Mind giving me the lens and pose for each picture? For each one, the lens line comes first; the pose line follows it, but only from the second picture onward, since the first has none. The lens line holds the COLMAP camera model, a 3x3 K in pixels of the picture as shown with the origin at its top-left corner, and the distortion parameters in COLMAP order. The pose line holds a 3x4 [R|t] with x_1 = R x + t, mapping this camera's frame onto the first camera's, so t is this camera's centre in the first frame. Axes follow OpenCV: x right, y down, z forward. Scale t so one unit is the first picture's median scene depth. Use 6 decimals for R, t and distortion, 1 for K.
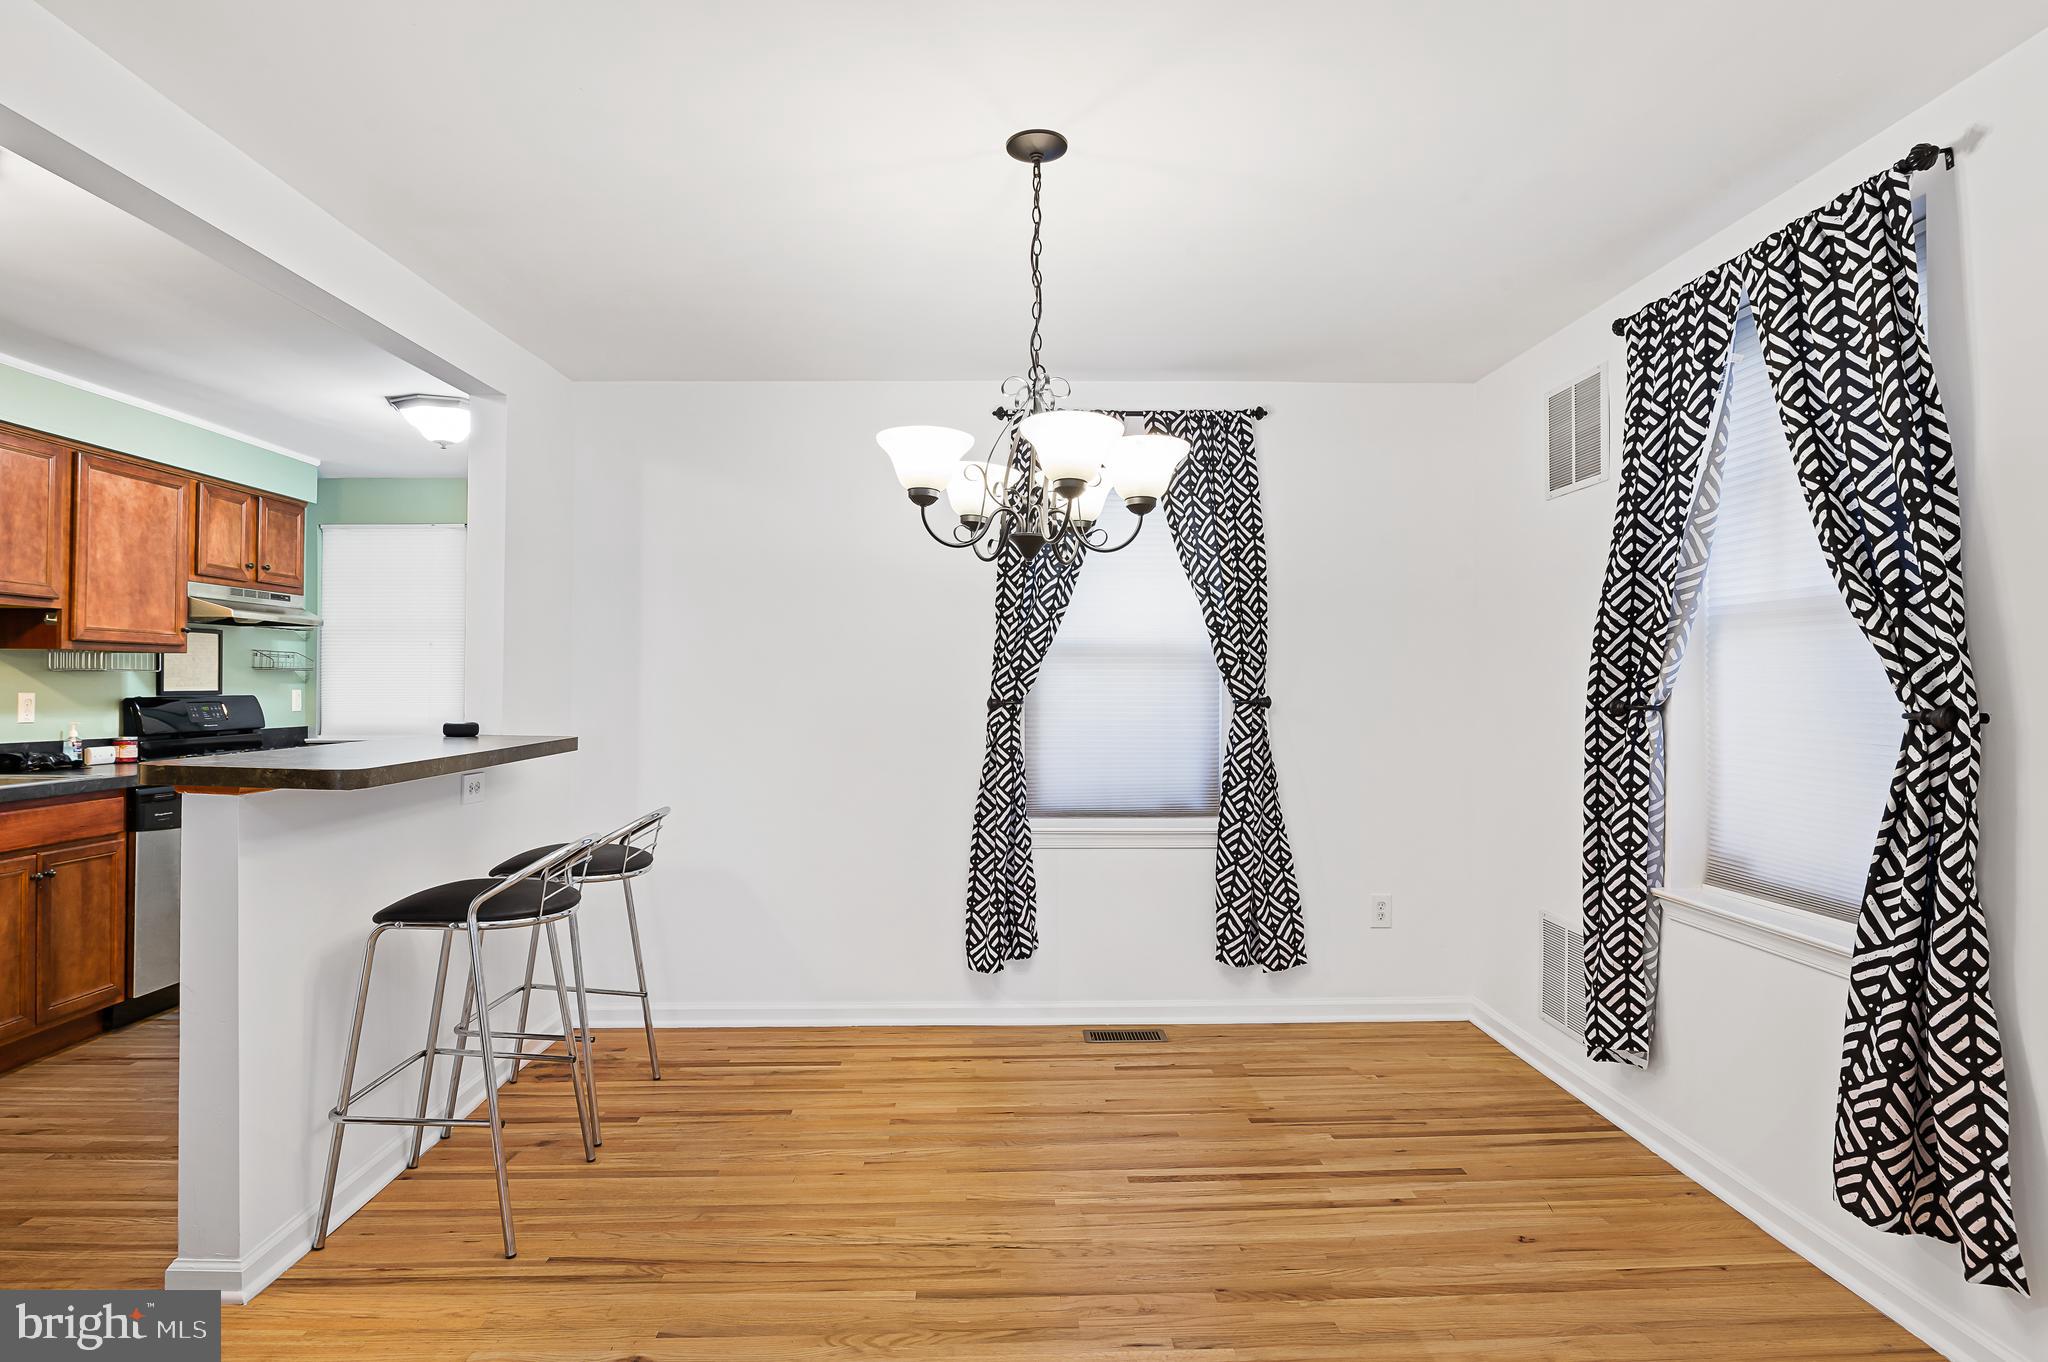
lens RADIAL K [[1069.8, 0, 1020.1], [0, 1069.8, 672.6], [0, 0, 1]] dist [-0.014274, -0.001069]
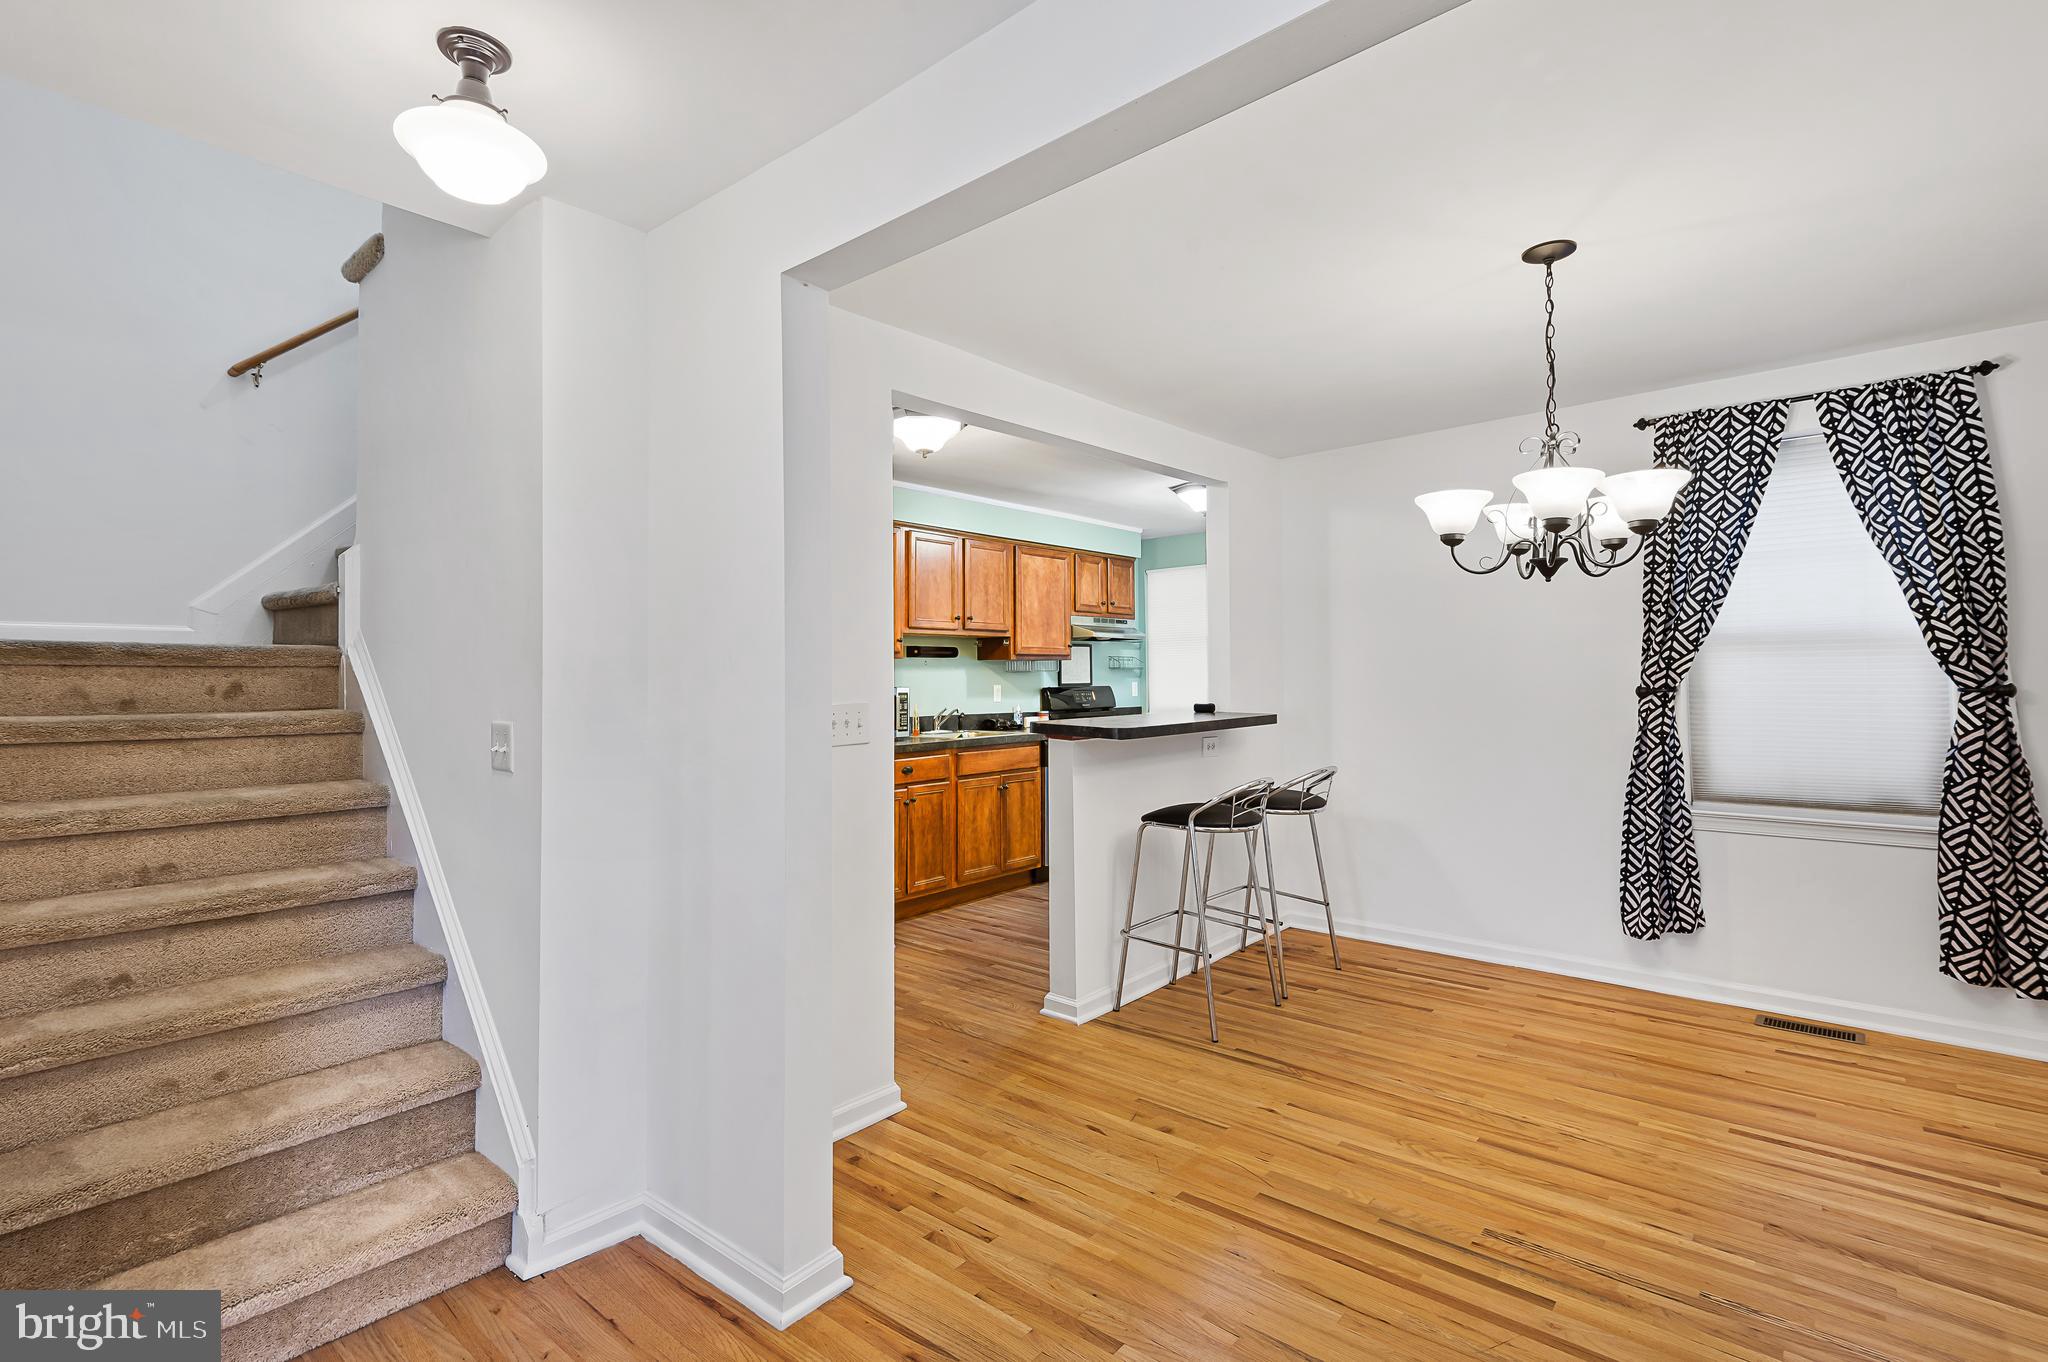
lens RADIAL K [[965.8, 0, 1032.1], [0, 965.8, 654.2], [0, 0, 1]] dist [0.033293, -0.006779]
pose [[0.741033, -0.025540, -0.670983, 0.239644], [0.018276, 0.999673, -0.017867, -0.003138], [0.671220, 0.000977, 0.741257, -0.200515]]
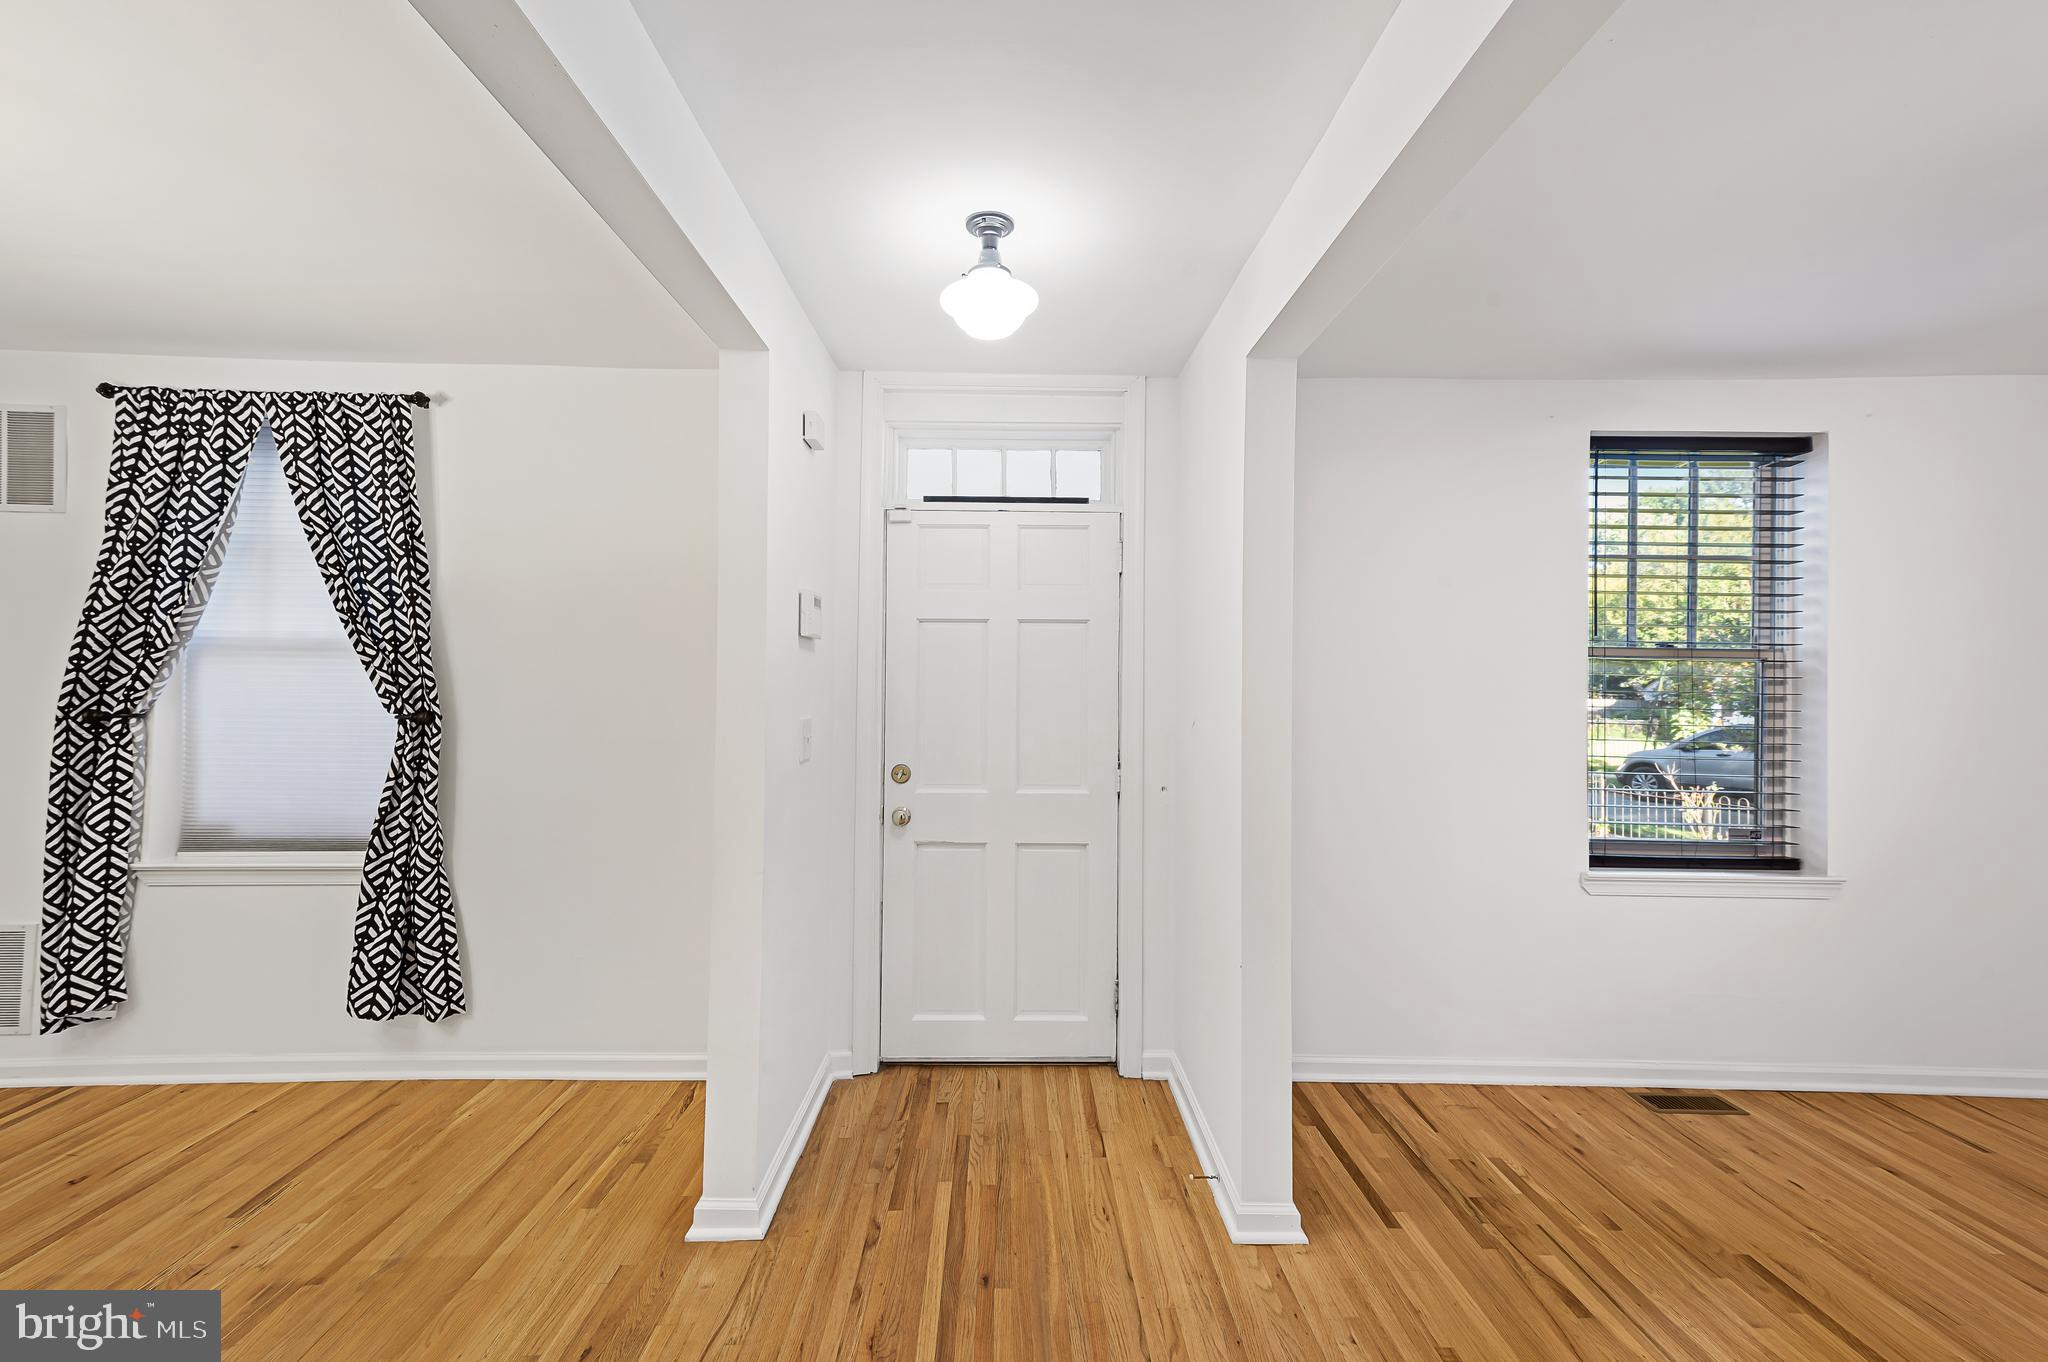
lens RADIAL K [[923.2, 0, 1024.0], [0, 923.2, 681.0], [0, 0, 1]] dist [0.030464, 0.000381]
pose [[0.015022, 0.004073, 0.999879, -0.448137], [-0.020998, 0.999772, -0.003757, -0.022306], [-0.999667, -0.020939, 0.015104, -0.027520]]
